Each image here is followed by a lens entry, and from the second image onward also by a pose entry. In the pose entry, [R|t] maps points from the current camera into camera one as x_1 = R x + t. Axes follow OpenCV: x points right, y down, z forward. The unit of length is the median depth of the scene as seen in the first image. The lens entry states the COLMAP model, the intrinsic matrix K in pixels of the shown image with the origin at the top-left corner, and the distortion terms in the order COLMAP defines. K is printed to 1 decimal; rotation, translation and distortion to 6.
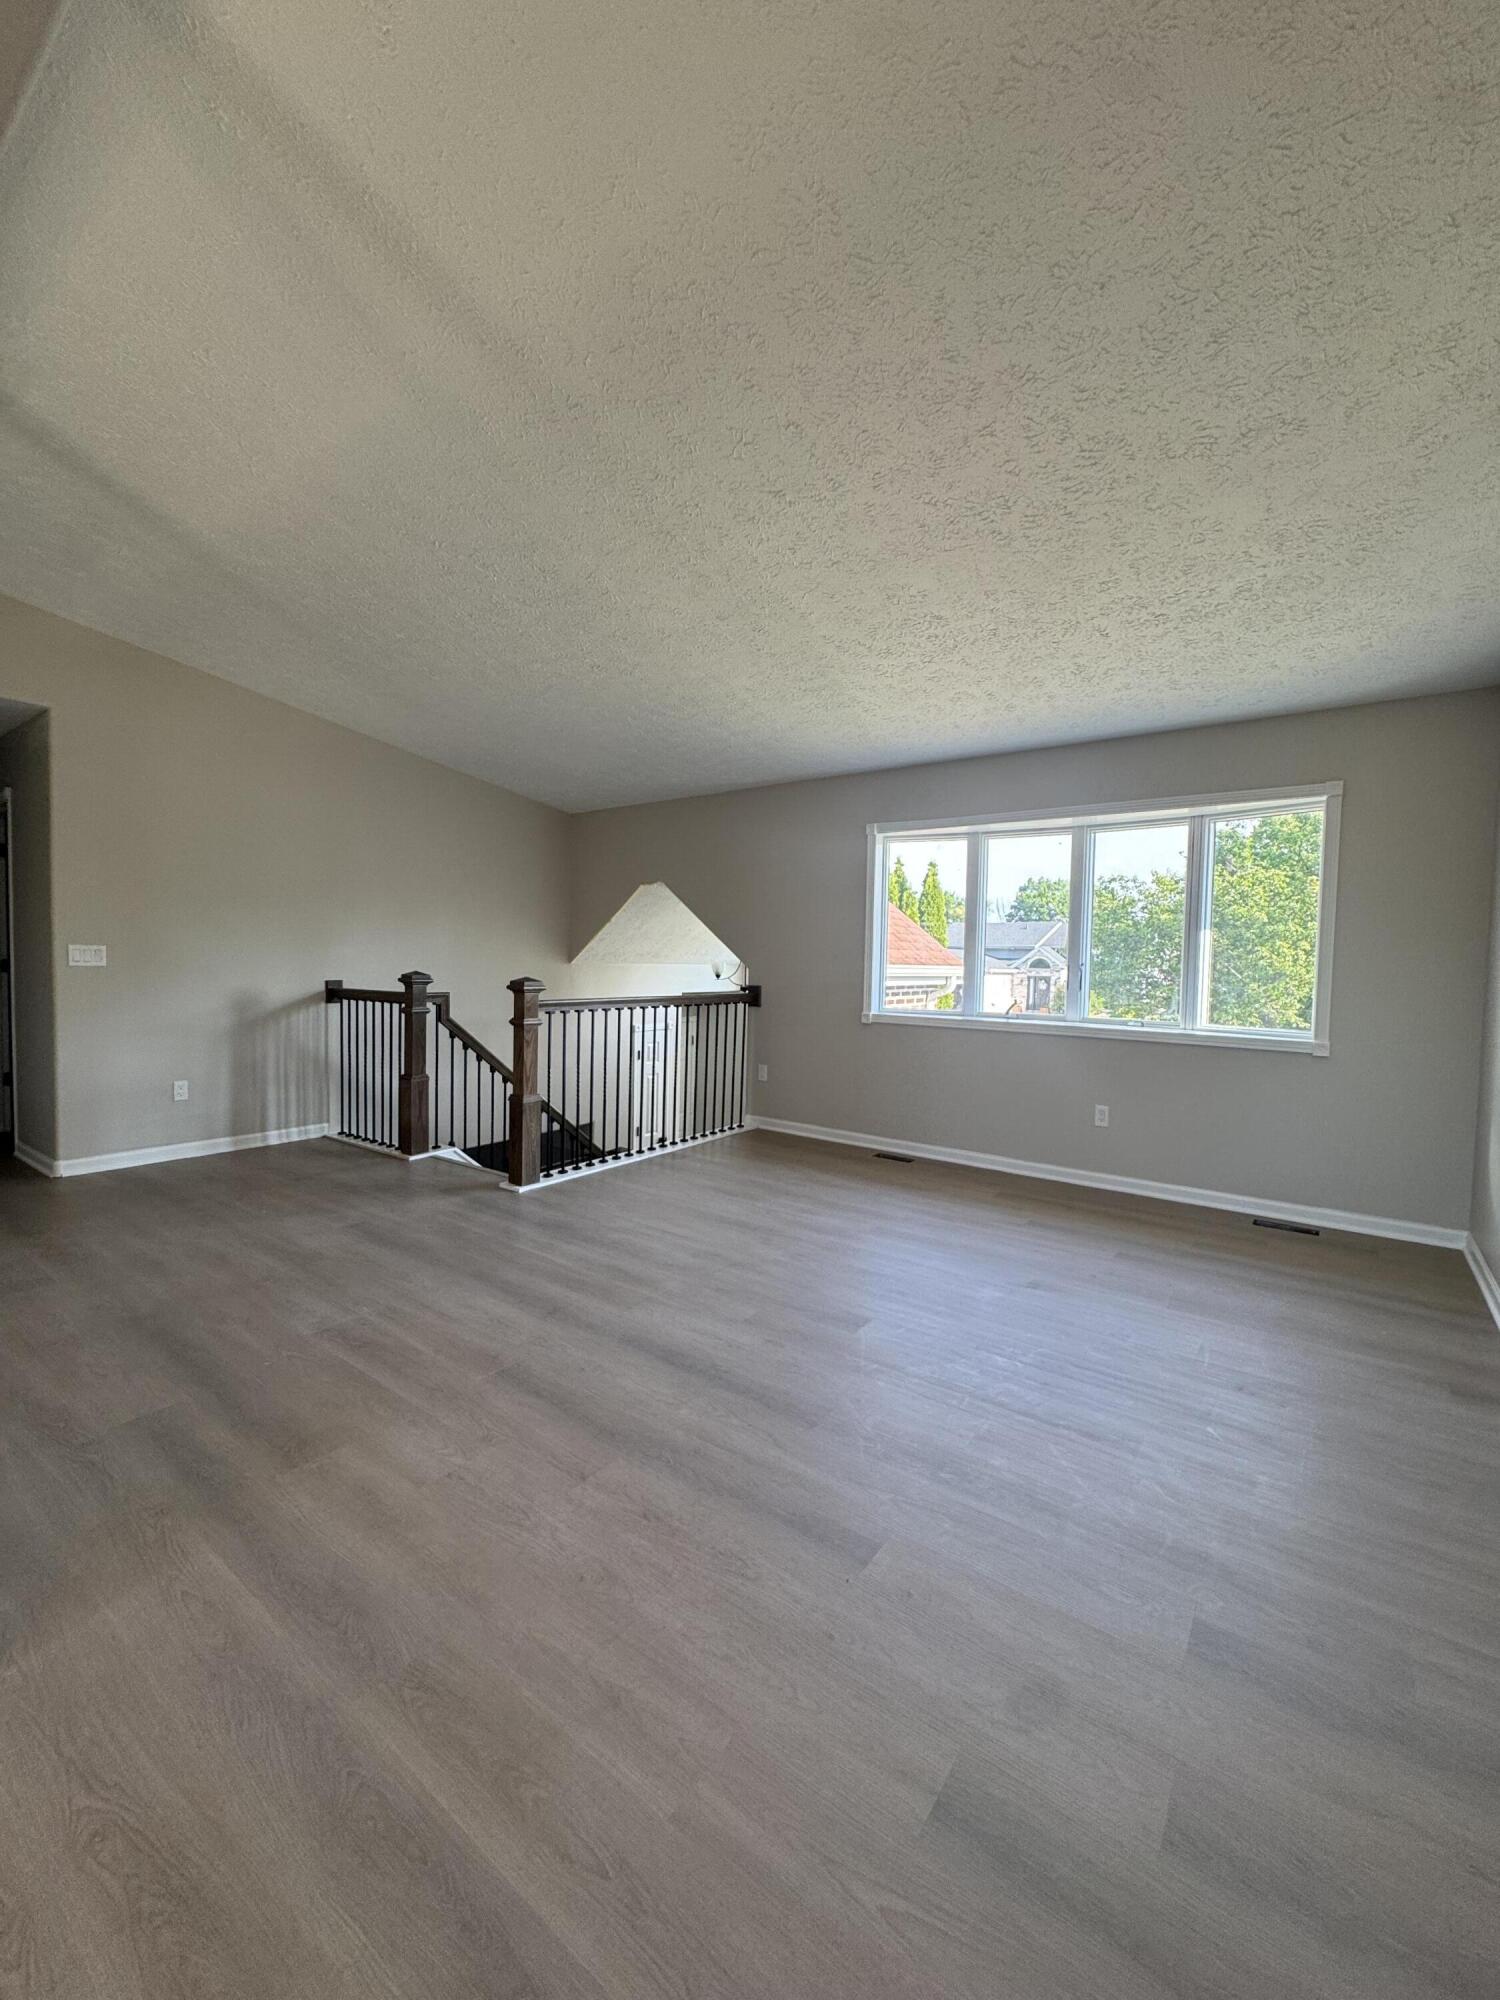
lens RADIAL K [[799.9, 0, 754.3], [0, 799.9, 992.5], [0, 0, 1]] dist [0.000527, -0.000120]
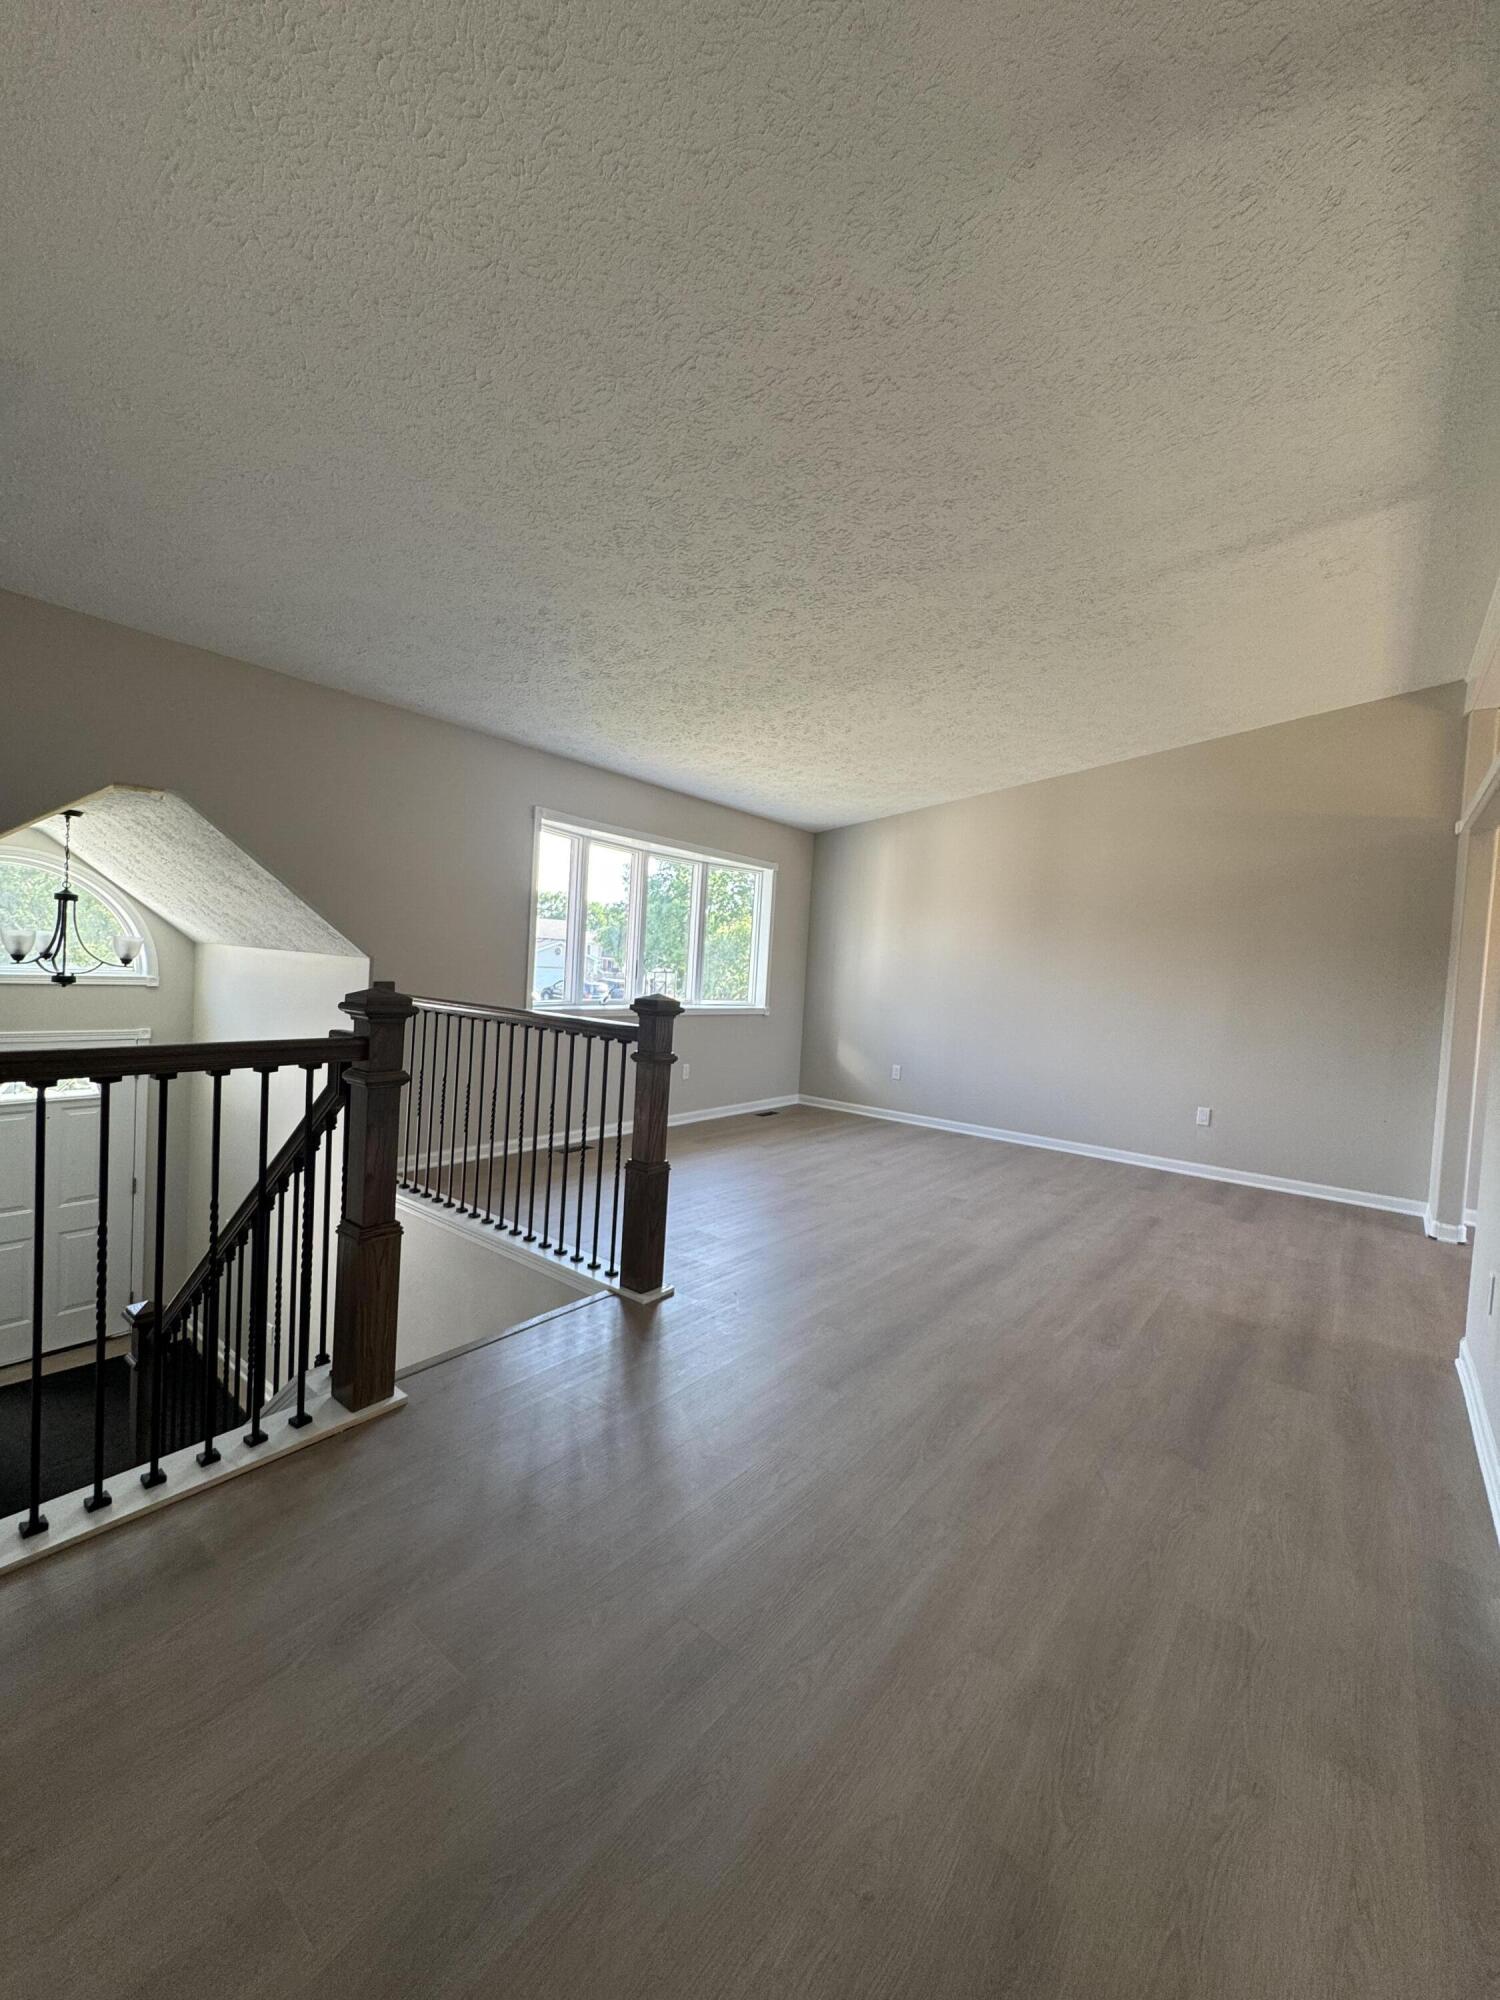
lens RADIAL K [[799.9, 0, 754.3], [0, 799.9, 992.5], [0, 0, 1]] dist [0.000527, -0.000120]
pose [[0.023764, -0.049788, 0.998477, -1.361624], [-0.021051, 0.998513, 0.050291, -0.076806], [-0.999496, -0.022214, 0.022680, 1.250824]]
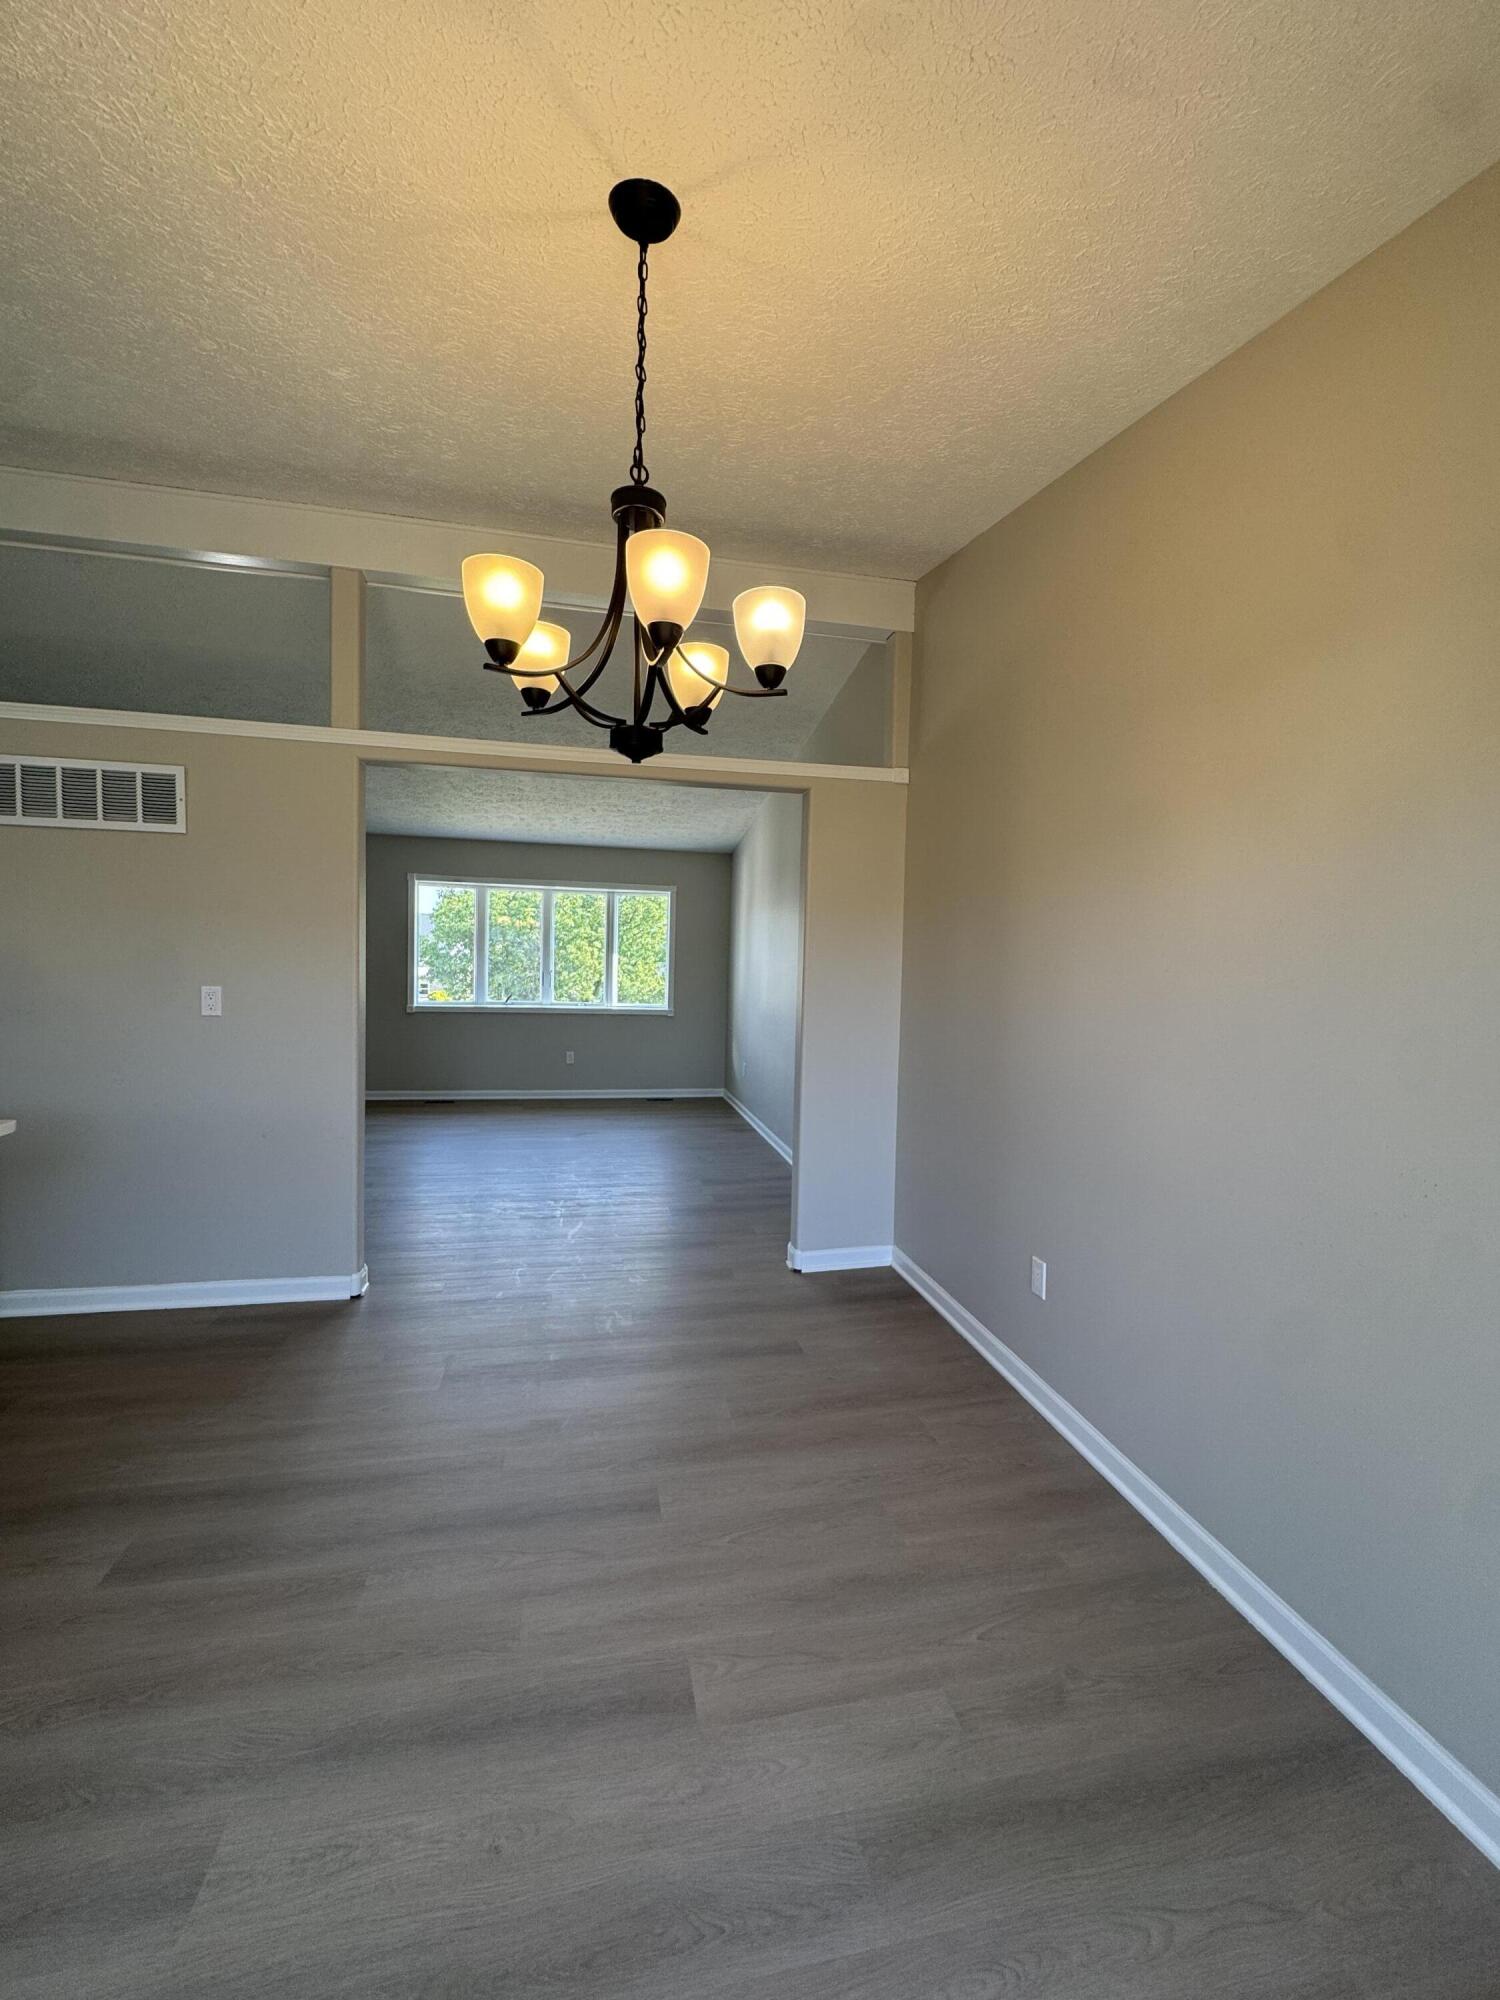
lens RADIAL K [[799.9, 0, 754.3], [0, 799.9, 992.5], [0, 0, 1]] dist [0.000527, -0.000120]
pose [[0.667807, -0.032122, 0.743641, -0.881749], [0.017324, 0.999468, 0.027615, -0.046929], [-0.744132, -0.005559, 0.668009, -0.704470]]
